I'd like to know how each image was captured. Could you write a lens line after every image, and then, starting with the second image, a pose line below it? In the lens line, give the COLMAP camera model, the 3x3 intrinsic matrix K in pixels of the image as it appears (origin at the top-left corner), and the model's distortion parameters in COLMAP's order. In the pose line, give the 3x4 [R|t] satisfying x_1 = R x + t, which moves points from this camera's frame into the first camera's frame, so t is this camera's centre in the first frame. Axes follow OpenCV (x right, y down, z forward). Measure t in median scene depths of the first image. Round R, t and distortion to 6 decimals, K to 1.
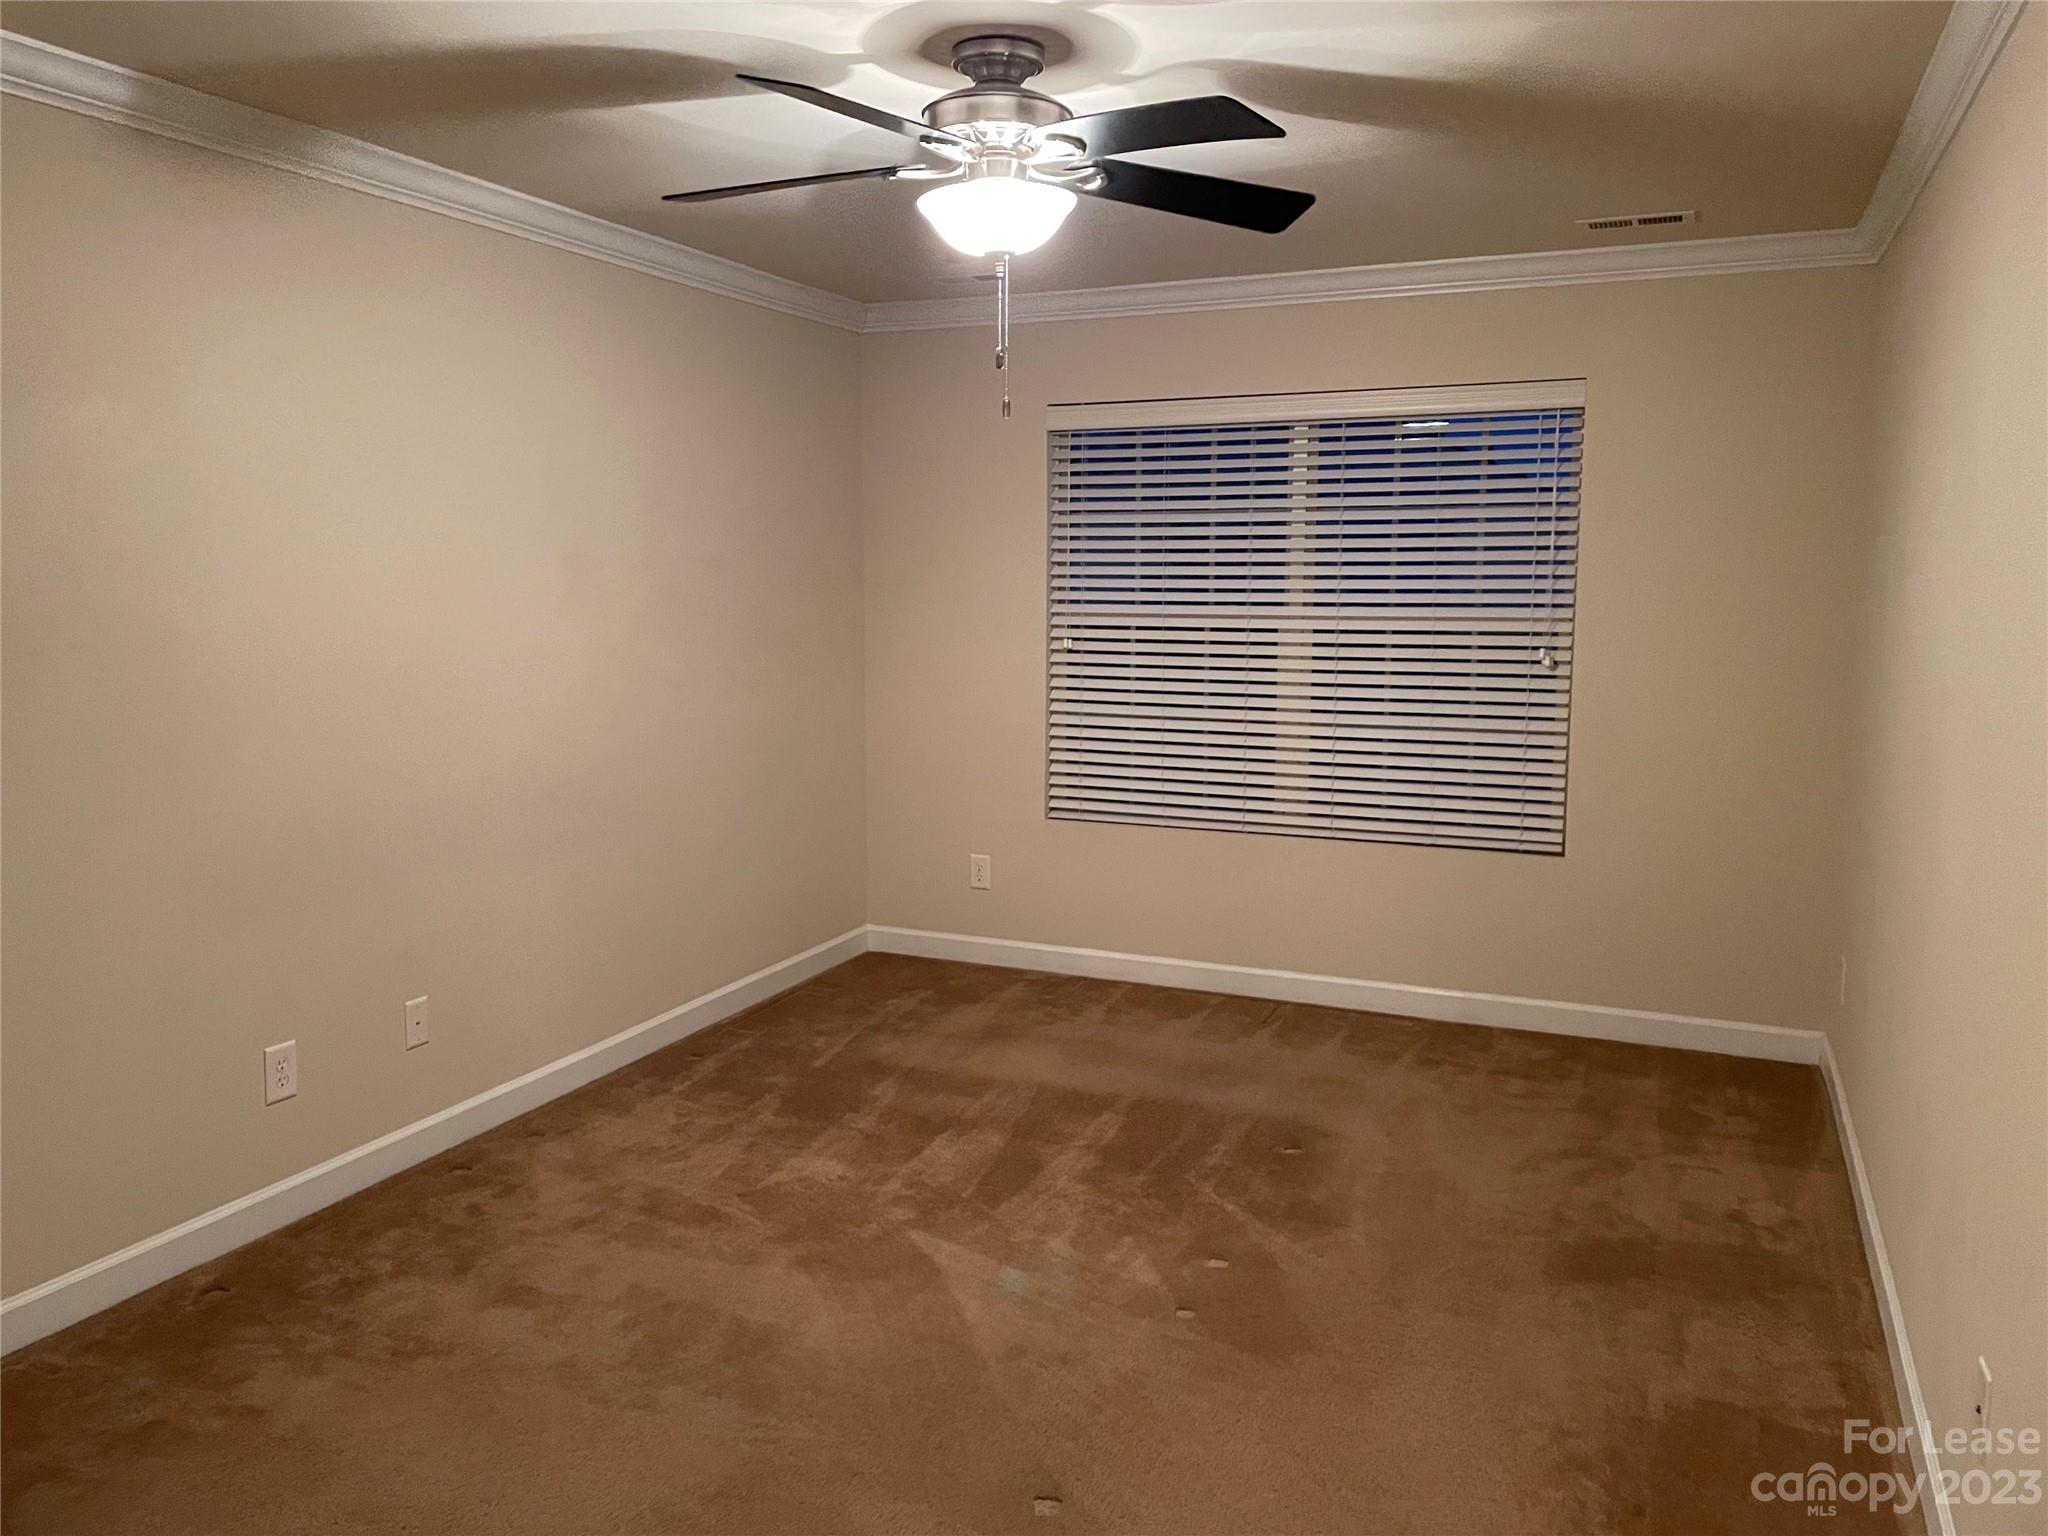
lens RADIAL K [[1545.5, 0, 1008.2], [0, 1545.5, 747.2], [0, 0, 1]] dist [0.081399, -0.095503]
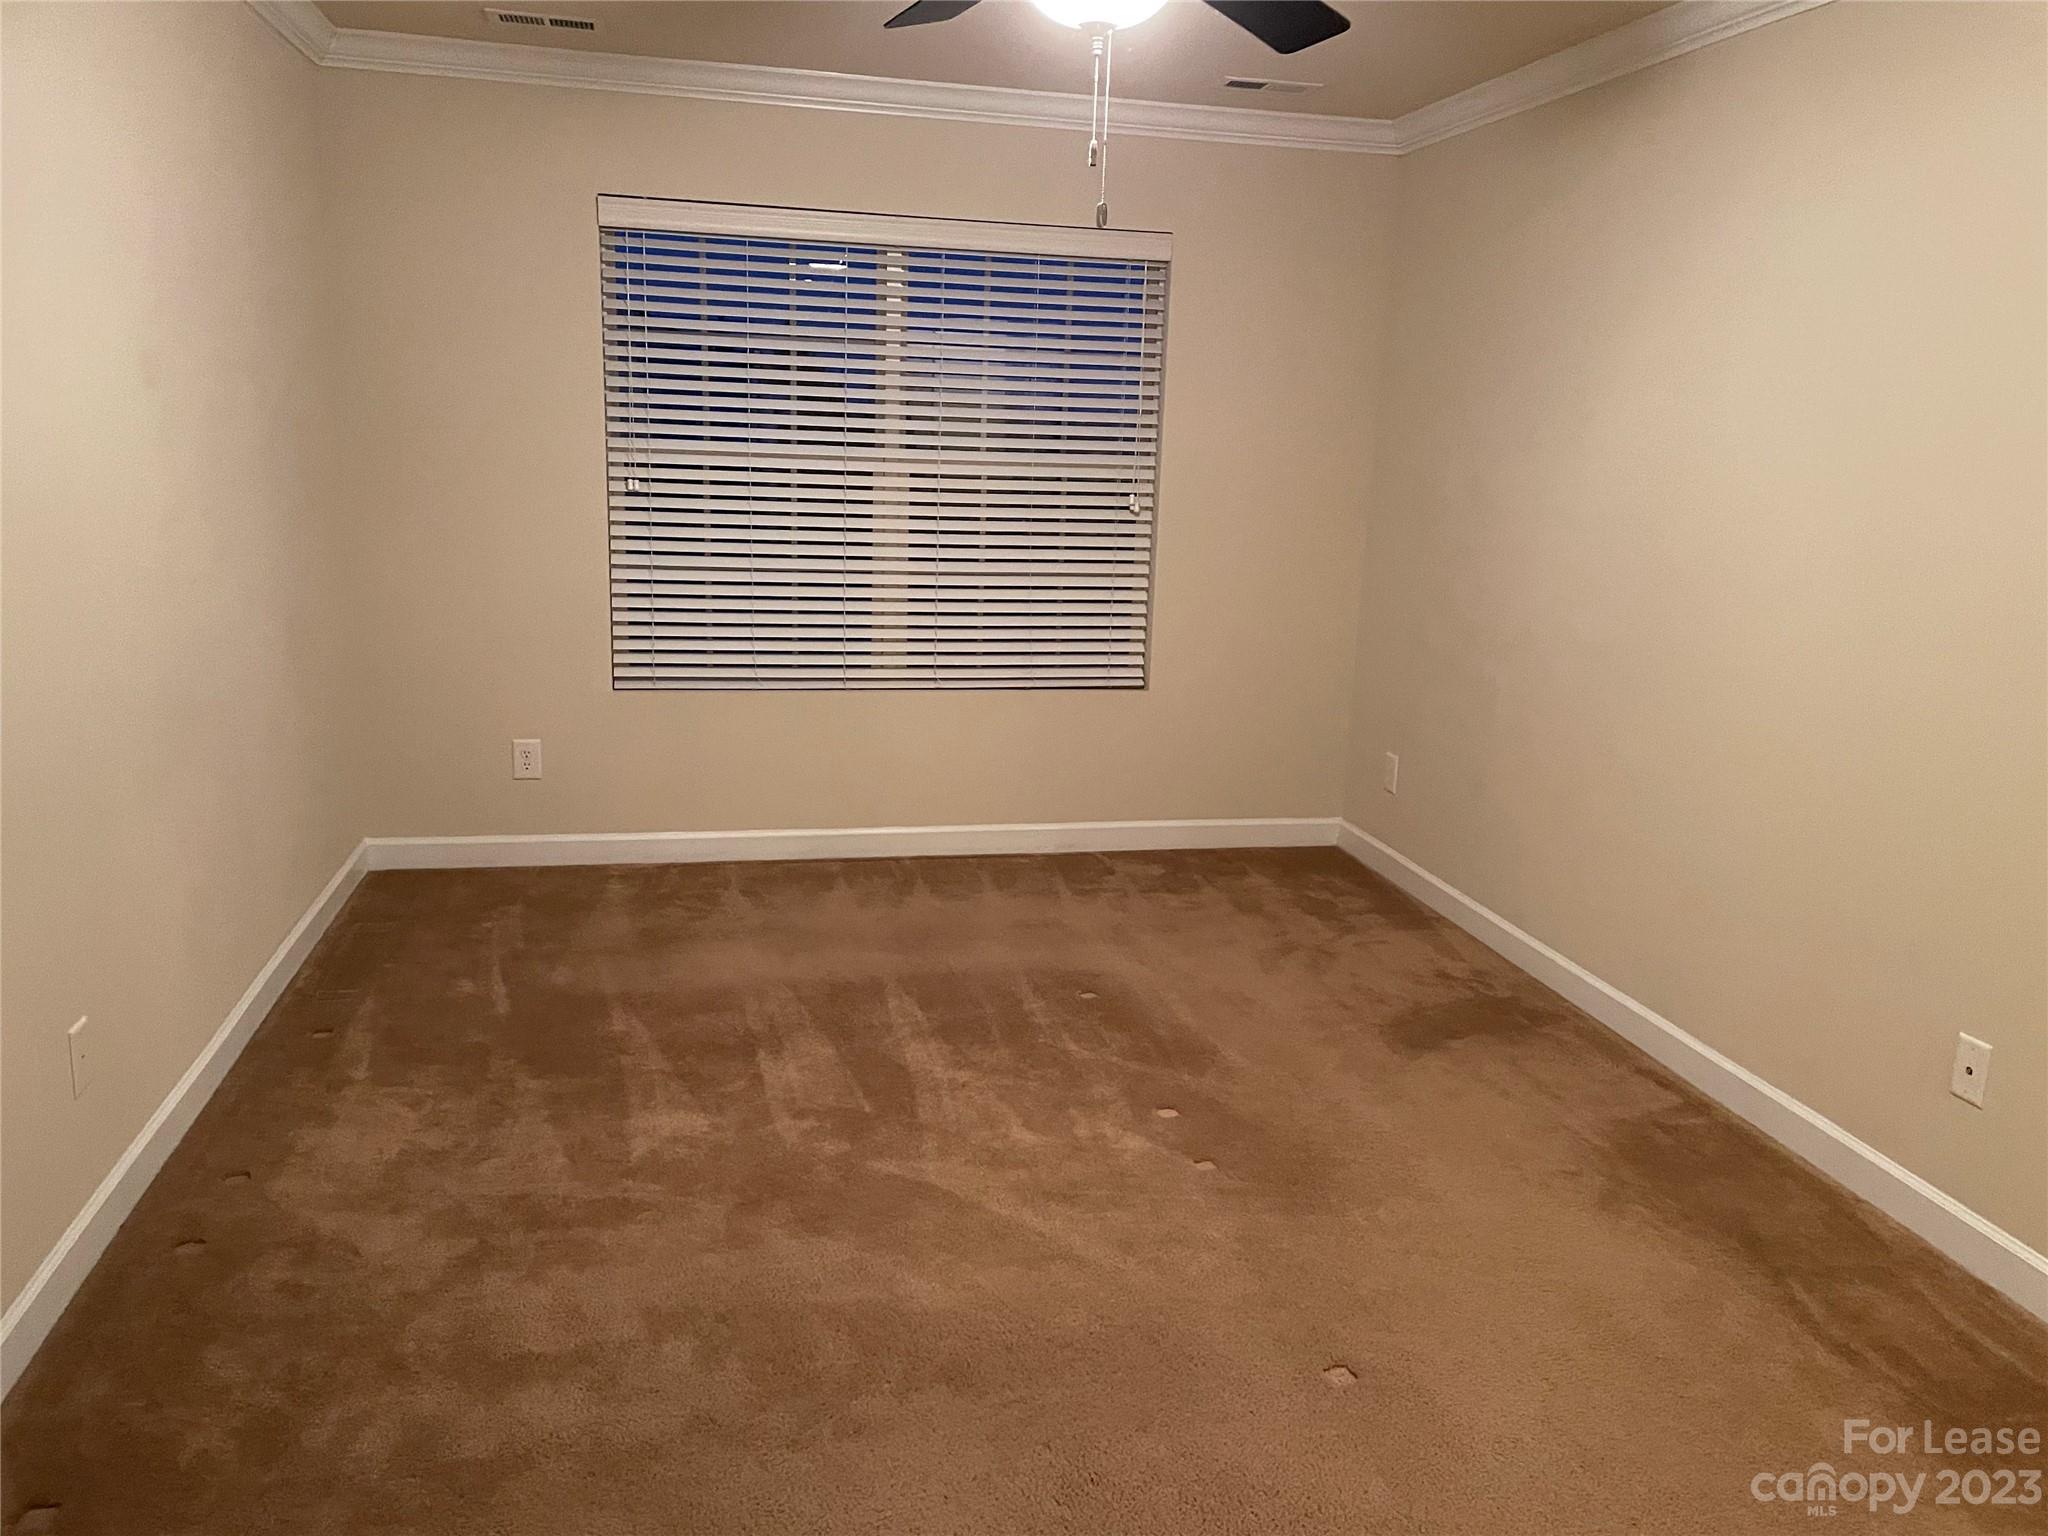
lens RADIAL K [[1545.5, 0, 1036.8], [0, 1545.5, 771.0], [0, 0, 1]] dist [0.081399, -0.095503]
pose [[0.803137, -0.104206, 0.586611, -0.382281], [0.034654, 0.991089, 0.128613, -0.016382], [-0.594786, -0.082966, 0.799591, 0.199824]]
